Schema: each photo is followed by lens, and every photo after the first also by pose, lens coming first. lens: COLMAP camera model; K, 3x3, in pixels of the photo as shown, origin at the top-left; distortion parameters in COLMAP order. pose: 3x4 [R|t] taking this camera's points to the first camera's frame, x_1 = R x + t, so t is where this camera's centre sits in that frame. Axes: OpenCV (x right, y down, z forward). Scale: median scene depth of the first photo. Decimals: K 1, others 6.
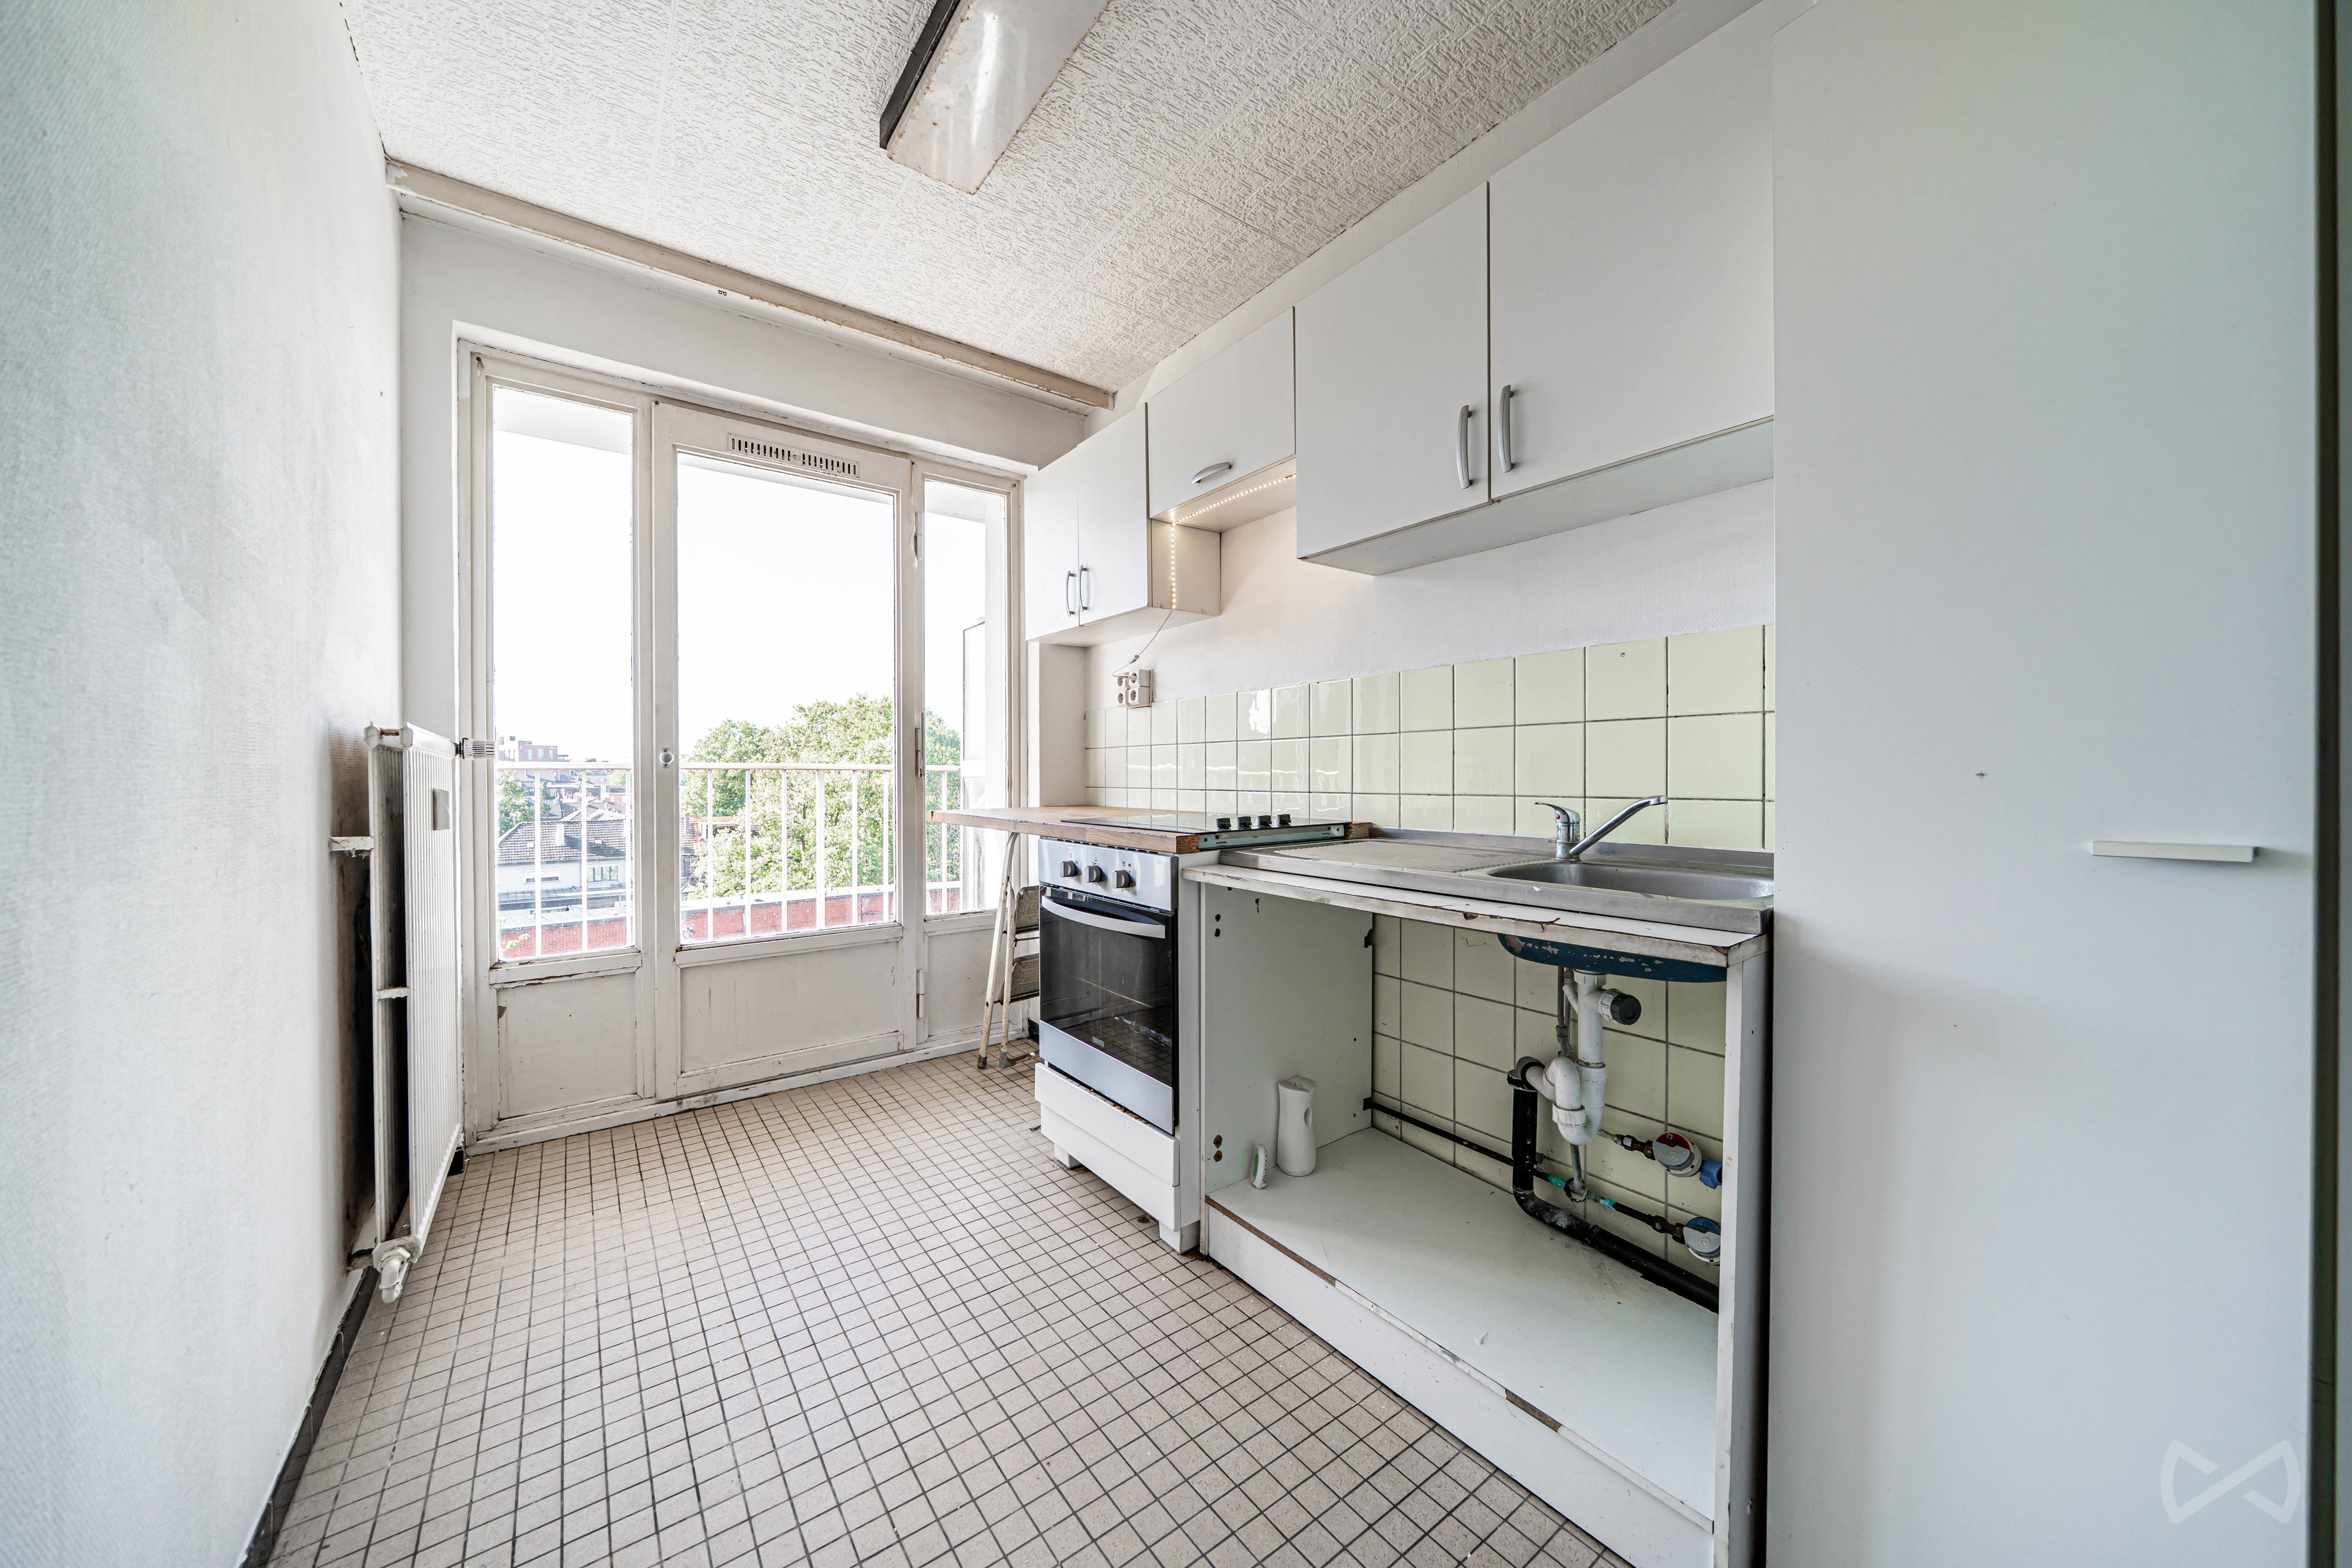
lens RADIAL K [[799.9, 0, 1175.3], [0, 799.9, 778.5], [0, 0, 1]] dist [-0.006081, -0.000109]
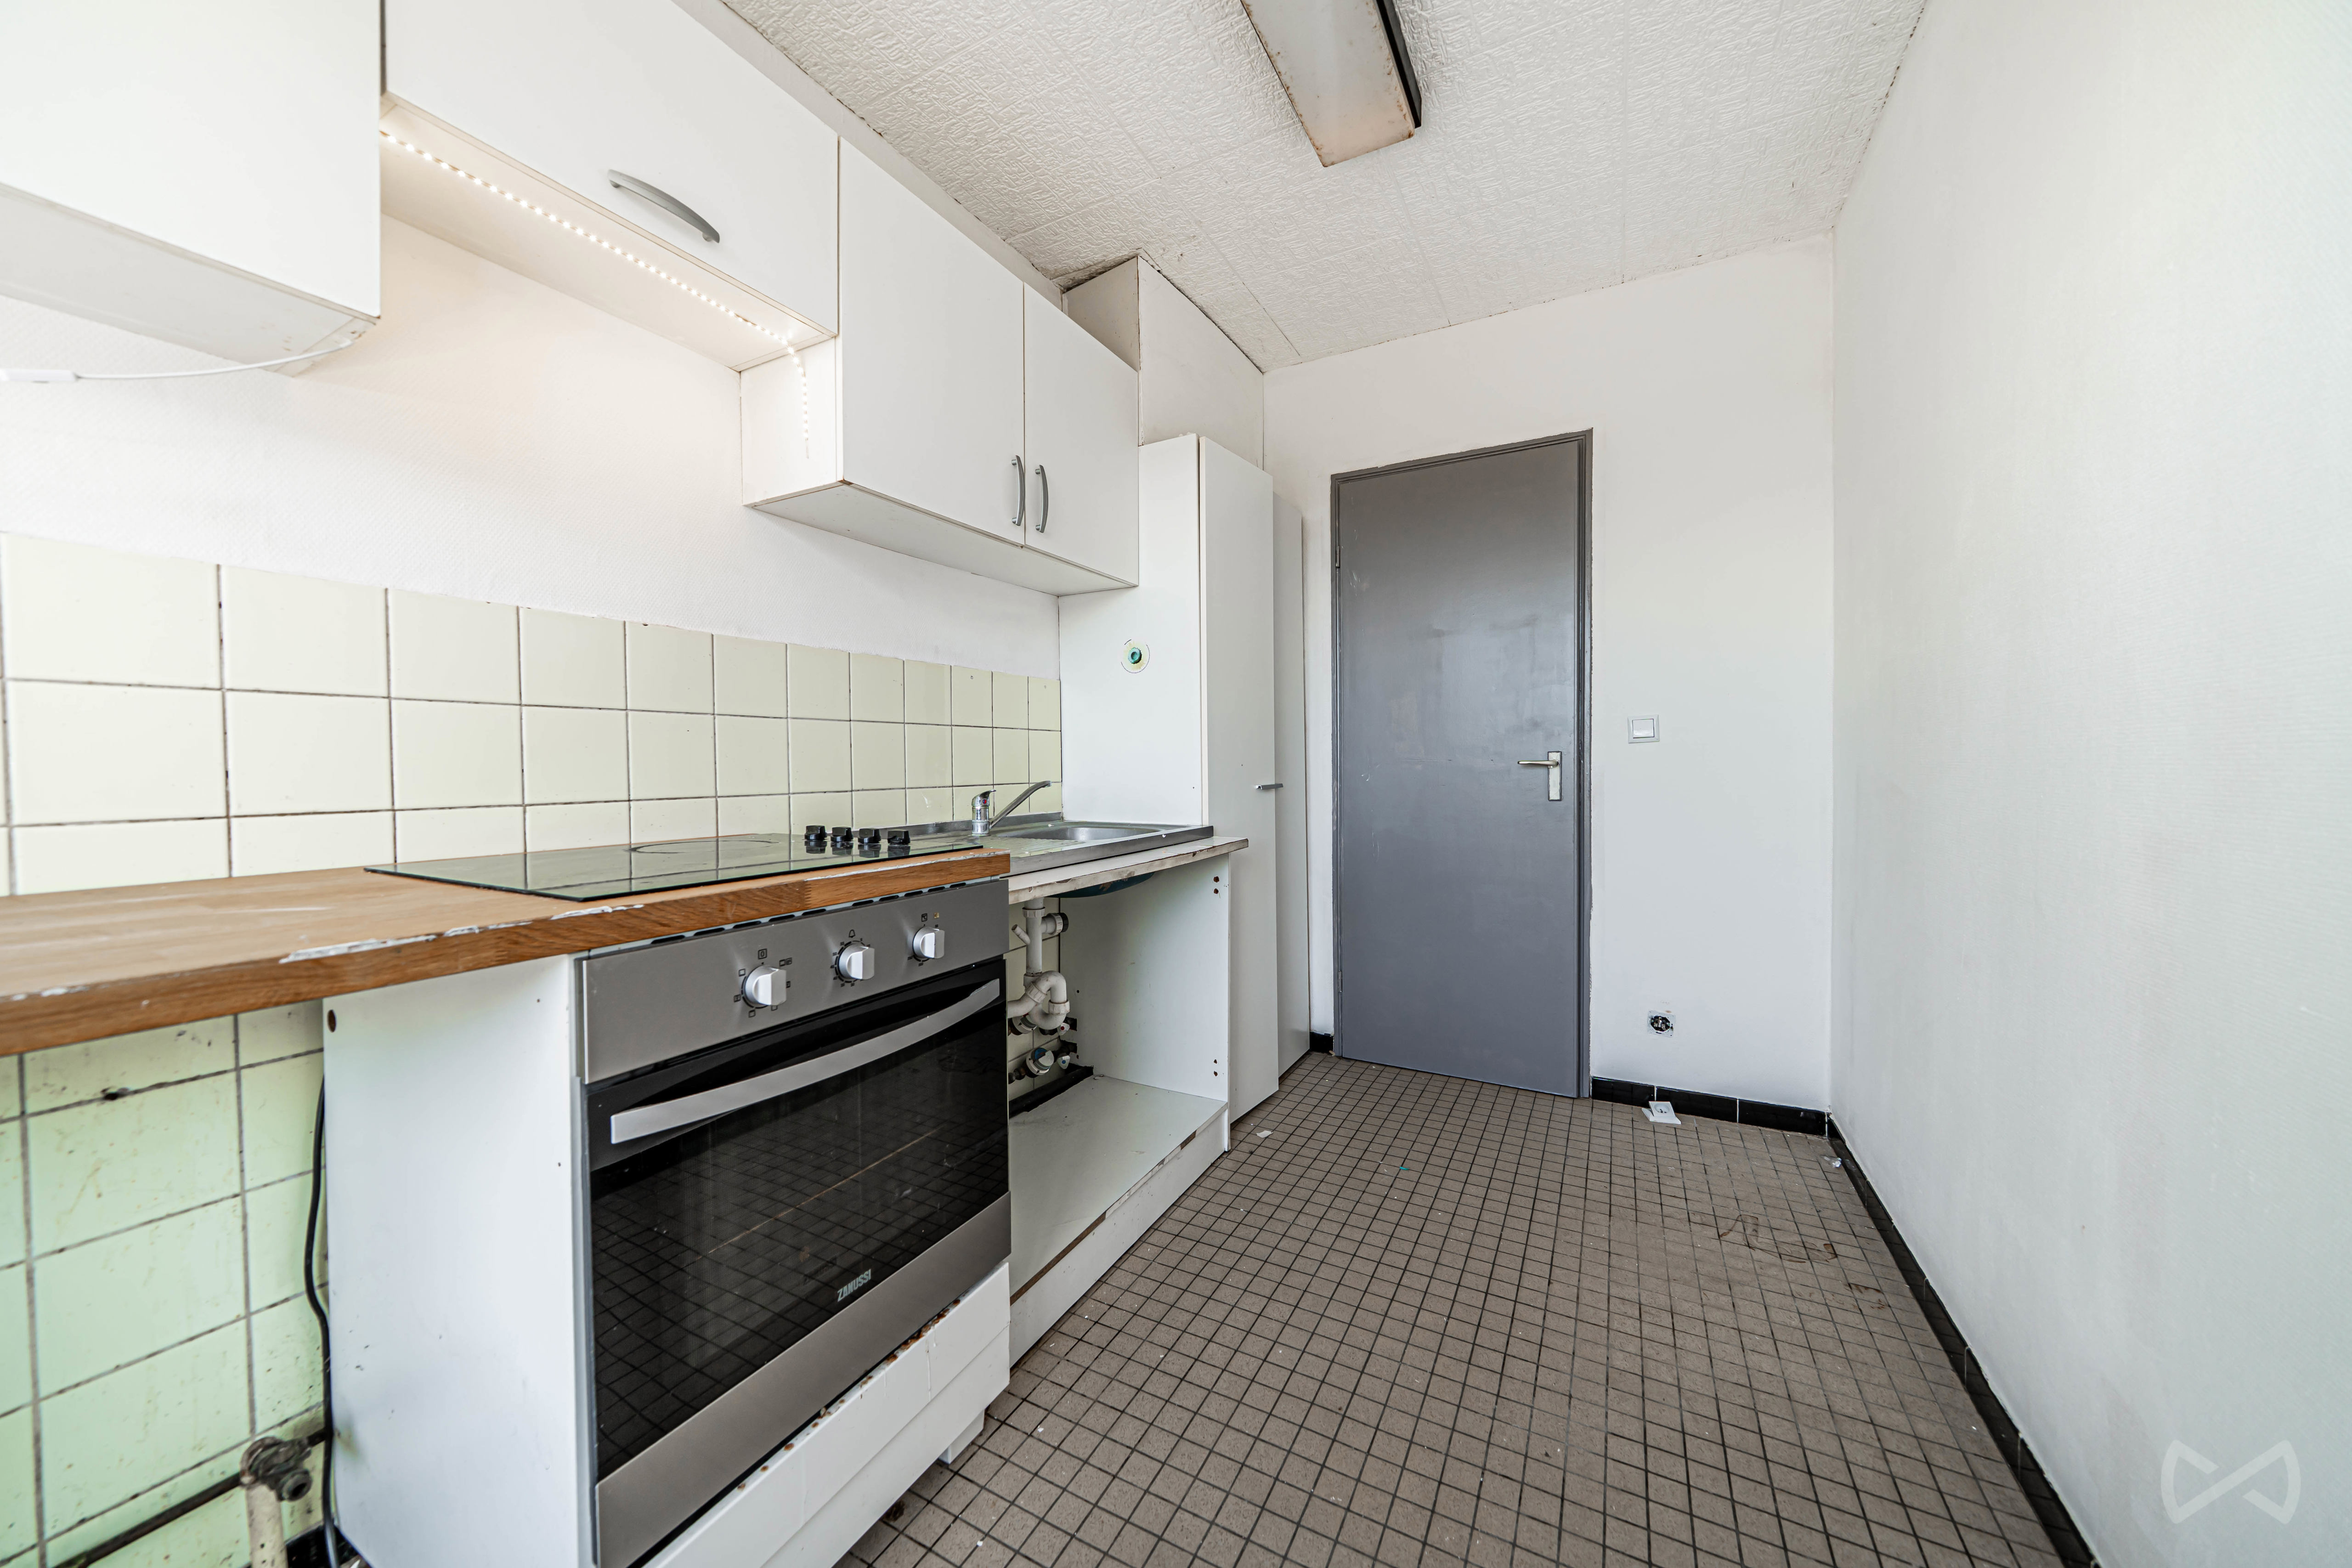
lens RADIAL K [[800.0, 0, 1176.7], [0, 800.0, 777.8], [0, 0, 1]] dist [-0.006081, -0.000109]
pose [[-0.411529, -0.008292, 0.911359, -0.845344], [0.011352, 0.999834, 0.014222, -0.004259], [-0.911326, 0.016199, -0.411367, 1.324289]]
